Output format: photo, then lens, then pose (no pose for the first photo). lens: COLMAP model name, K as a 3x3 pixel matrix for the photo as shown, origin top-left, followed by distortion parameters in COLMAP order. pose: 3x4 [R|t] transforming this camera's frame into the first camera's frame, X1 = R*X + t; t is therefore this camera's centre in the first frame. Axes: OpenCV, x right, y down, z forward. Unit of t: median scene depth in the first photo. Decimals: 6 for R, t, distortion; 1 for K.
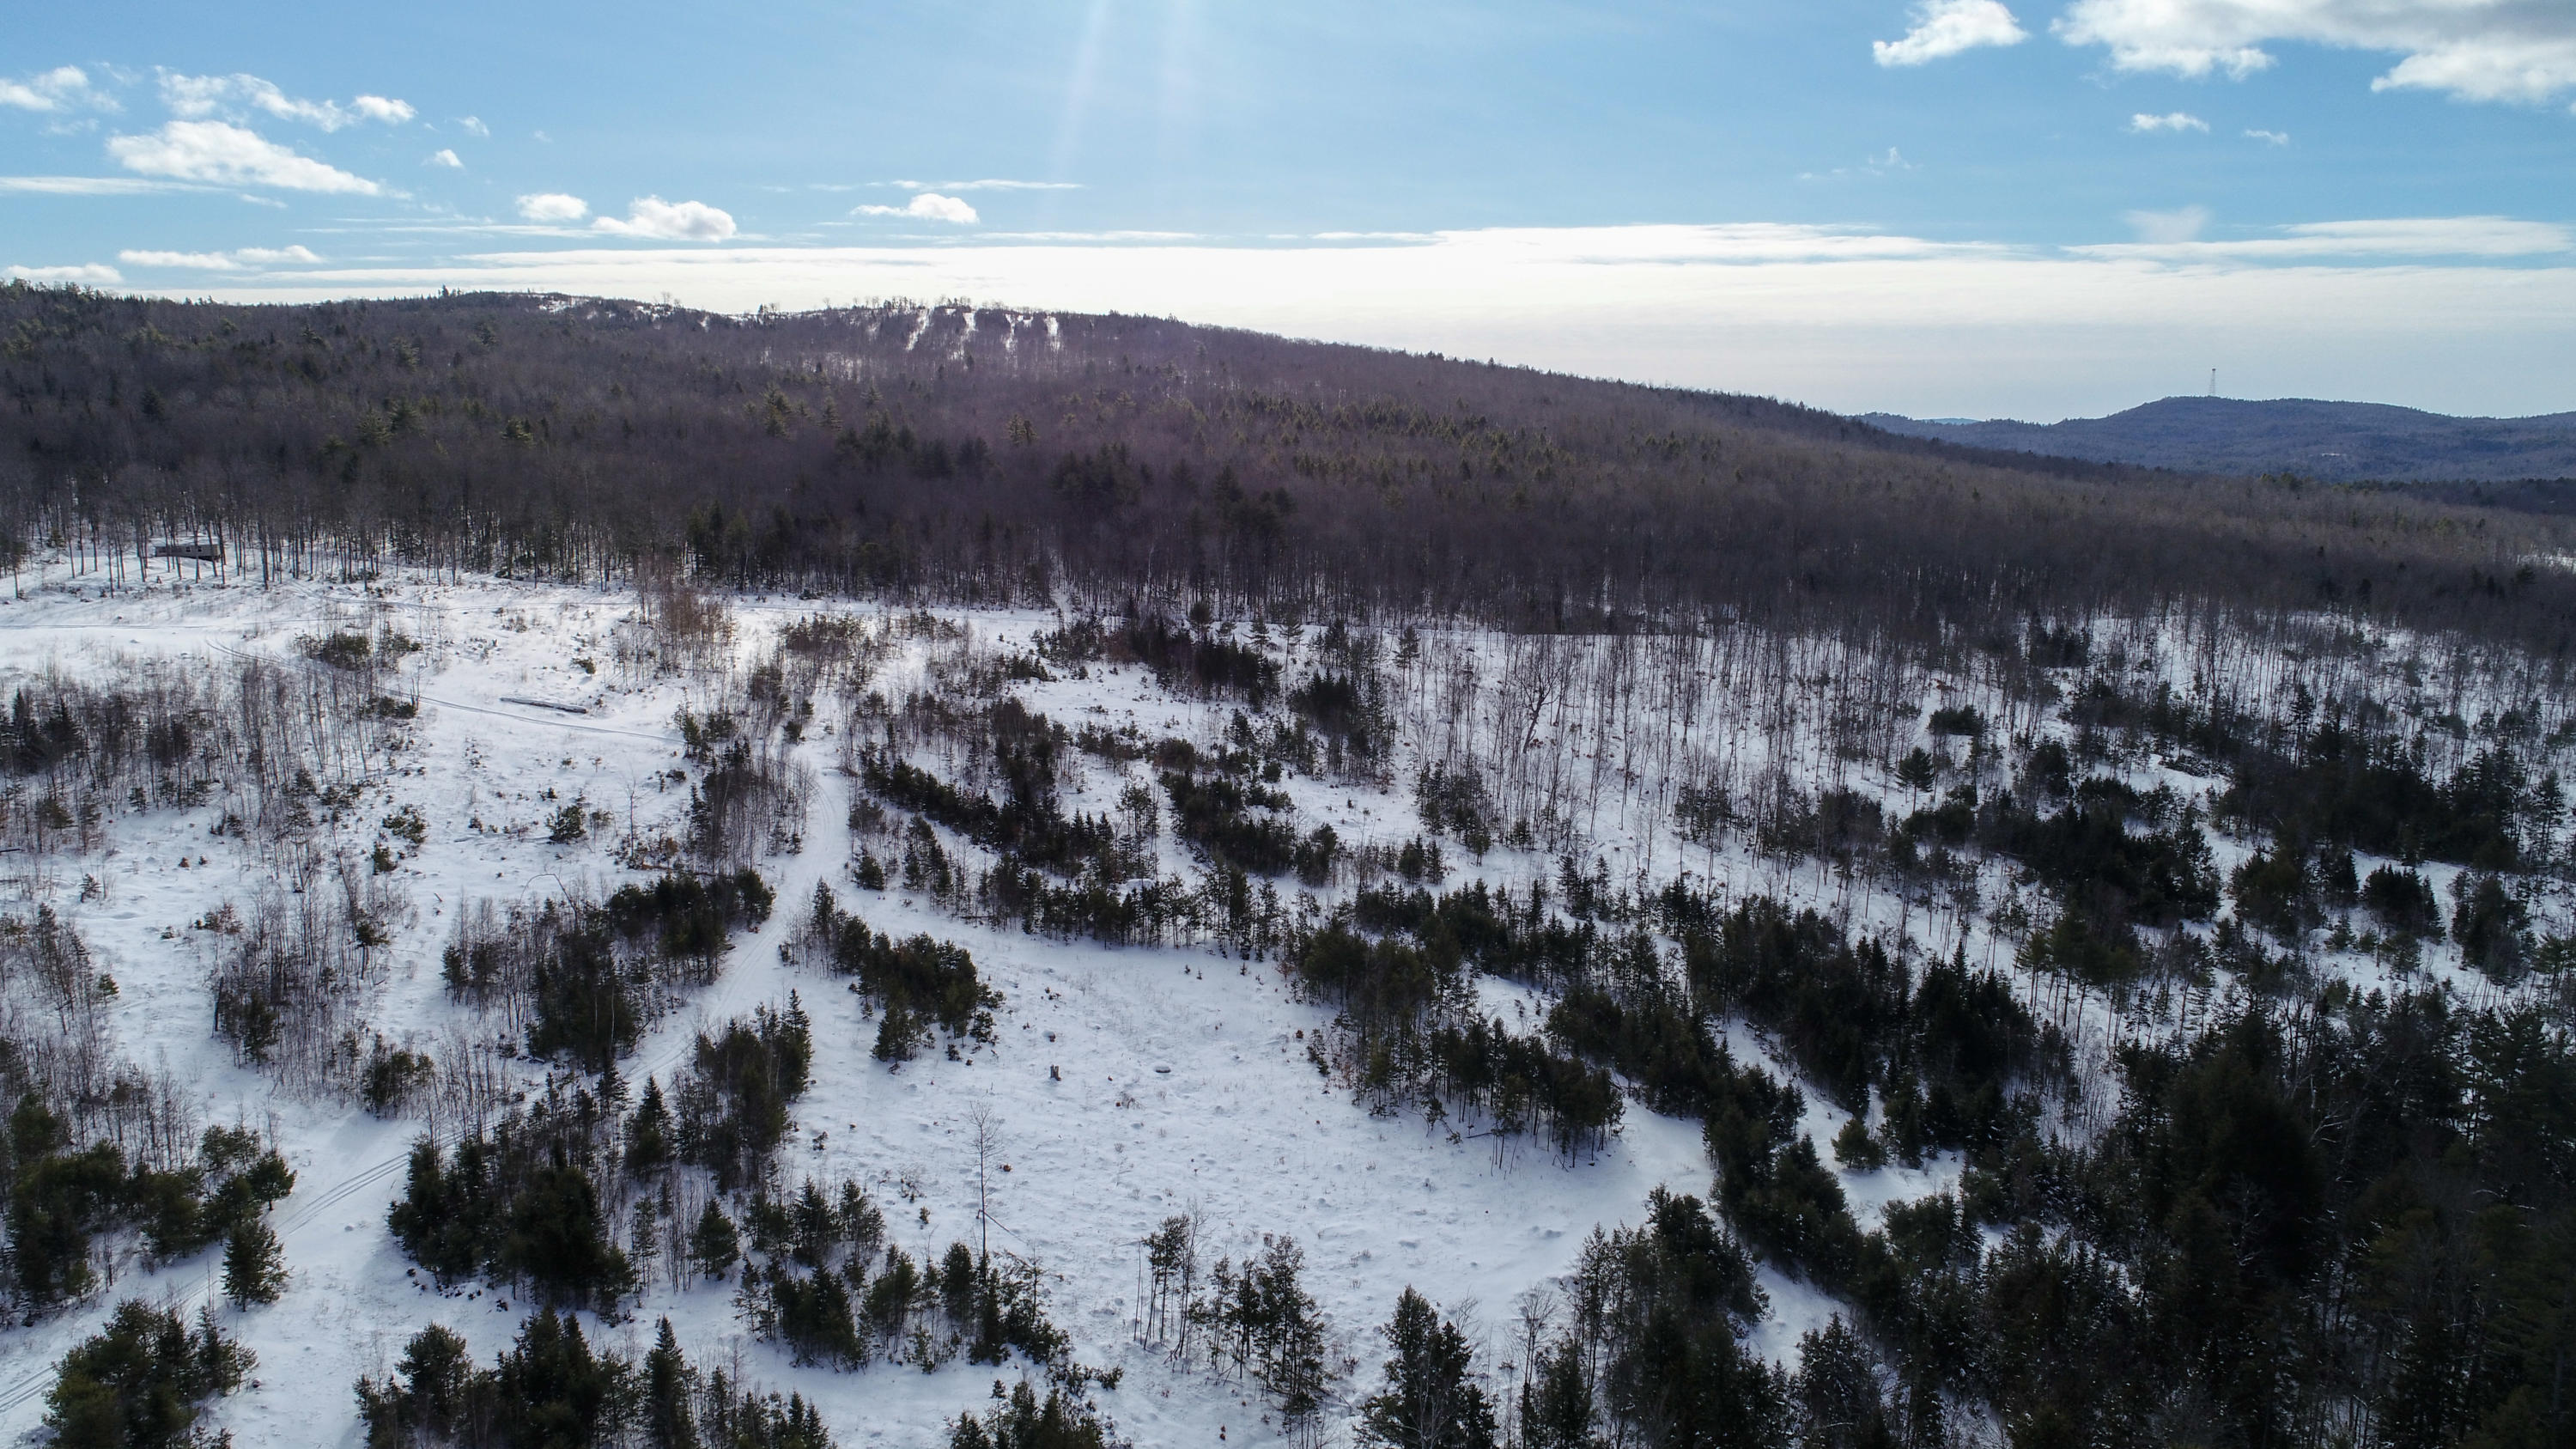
lens RADIAL K [[1724.8, 0, 1284.7], [0, 1724.8, 795.5], [0, 0, 1]] dist [0.004605, -0.003627]
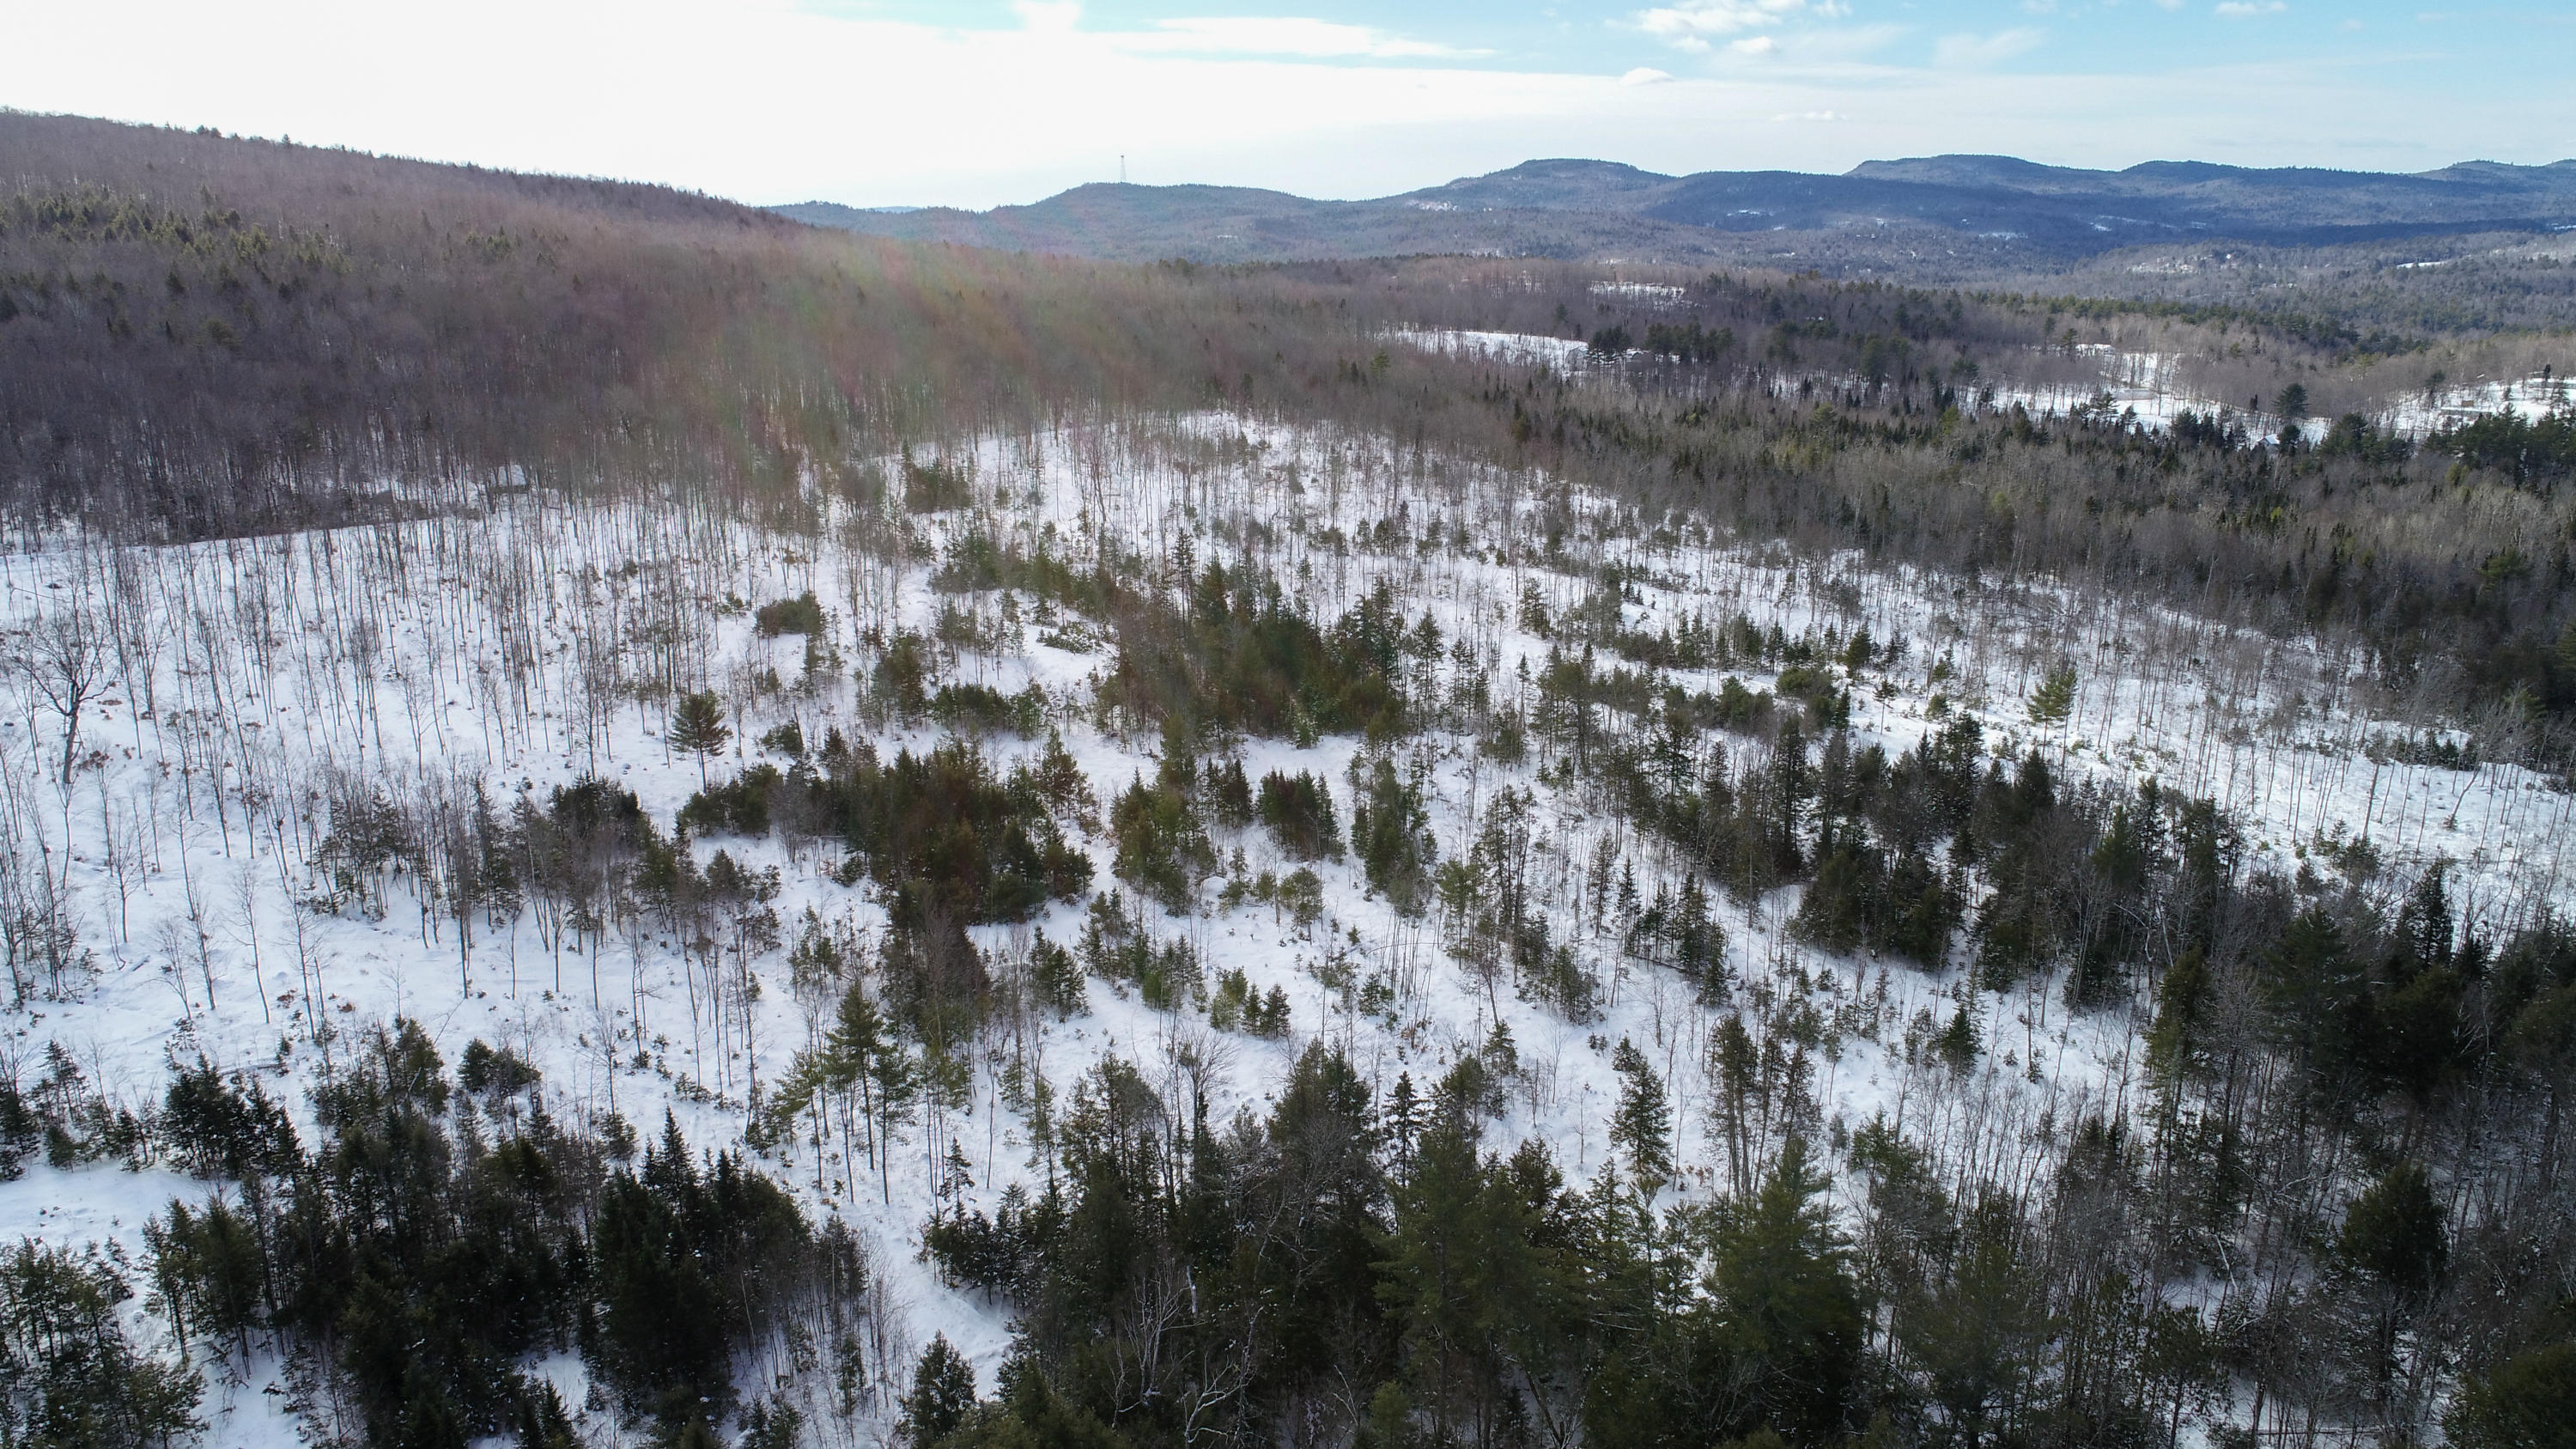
lens RADIAL K [[1759.8, 0, 1288.0], [0, 1759.8, 724.5], [0, 0, 1]] dist [0.004192, -0.004639]
pose [[0.842894, -0.161766, 0.513187, 0.180974], [0.125128, 0.986521, 0.105450, -0.053954], [-0.523328, -0.024669, 0.851774, 0.240254]]
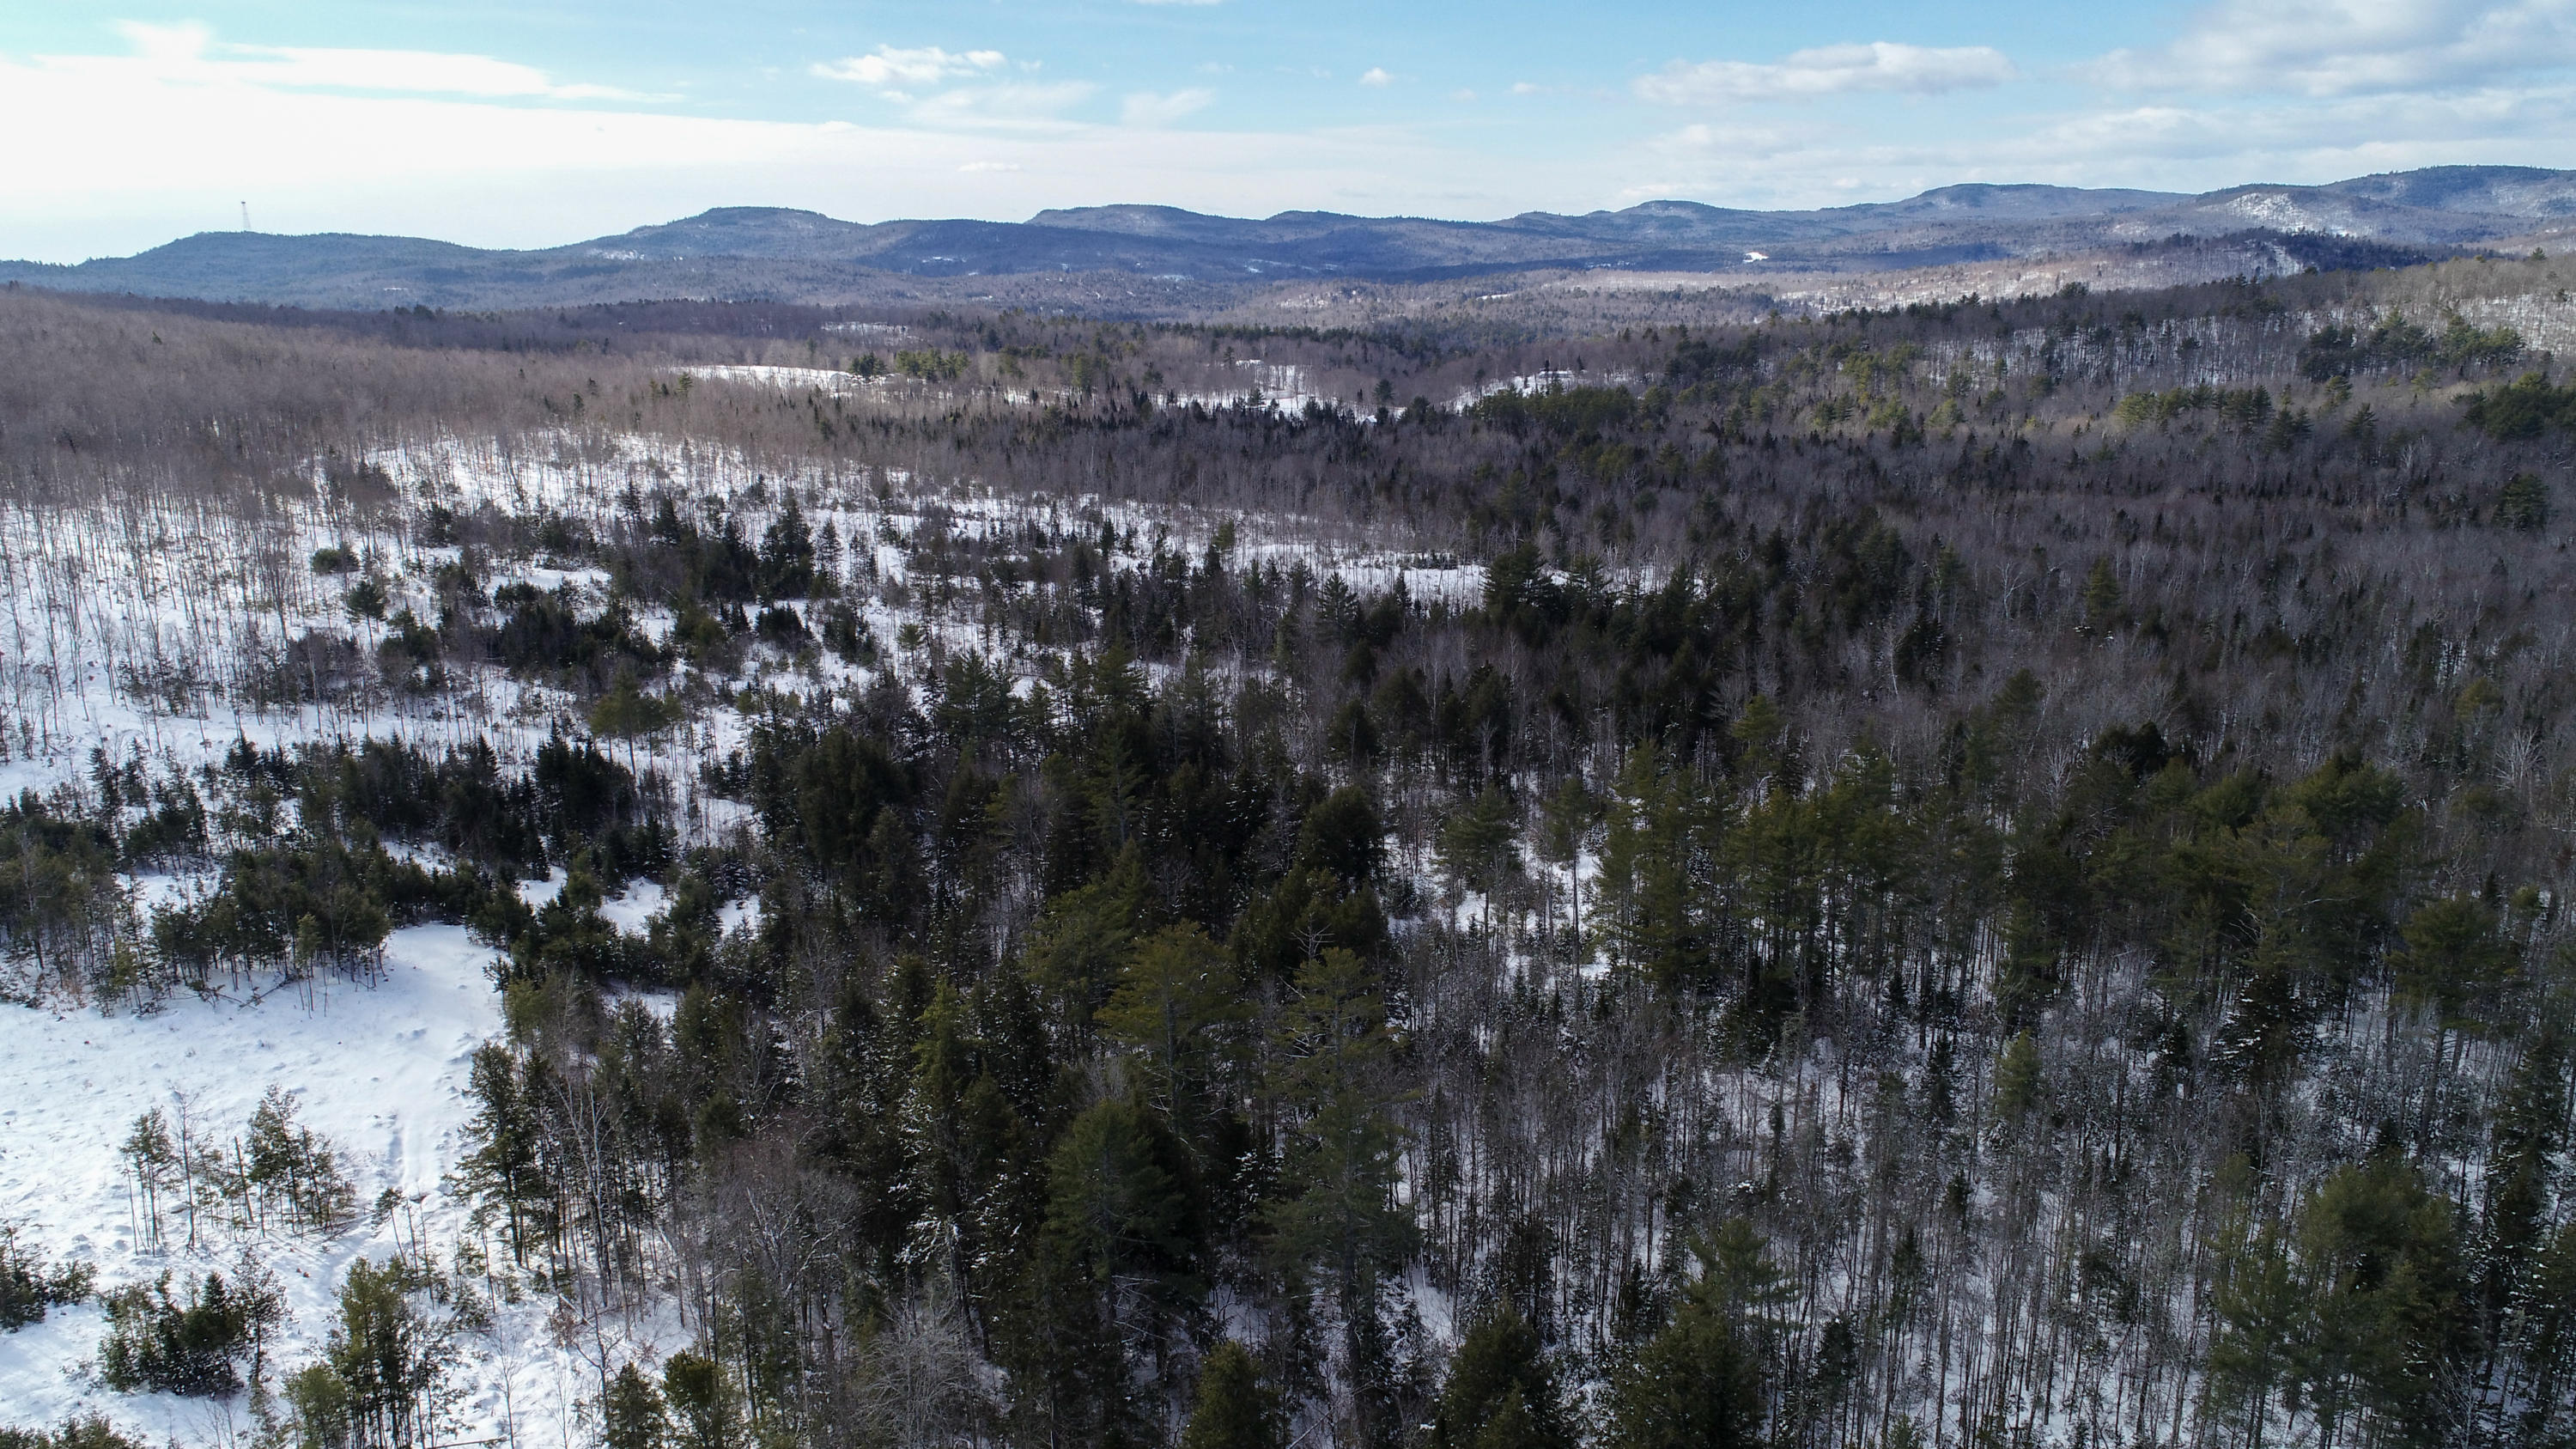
lens RADIAL K [[1780.5, 0, 1288.0], [0, 1780.5, 724.5], [0, 0, 1]] dist [0.000489, -0.003600]
pose [[0.537683, -0.229933, 0.811189, -0.188412], [0.194580, 0.969966, 0.145964, 0.007065], [-0.820387, 0.079359, 0.566275, -0.034171]]
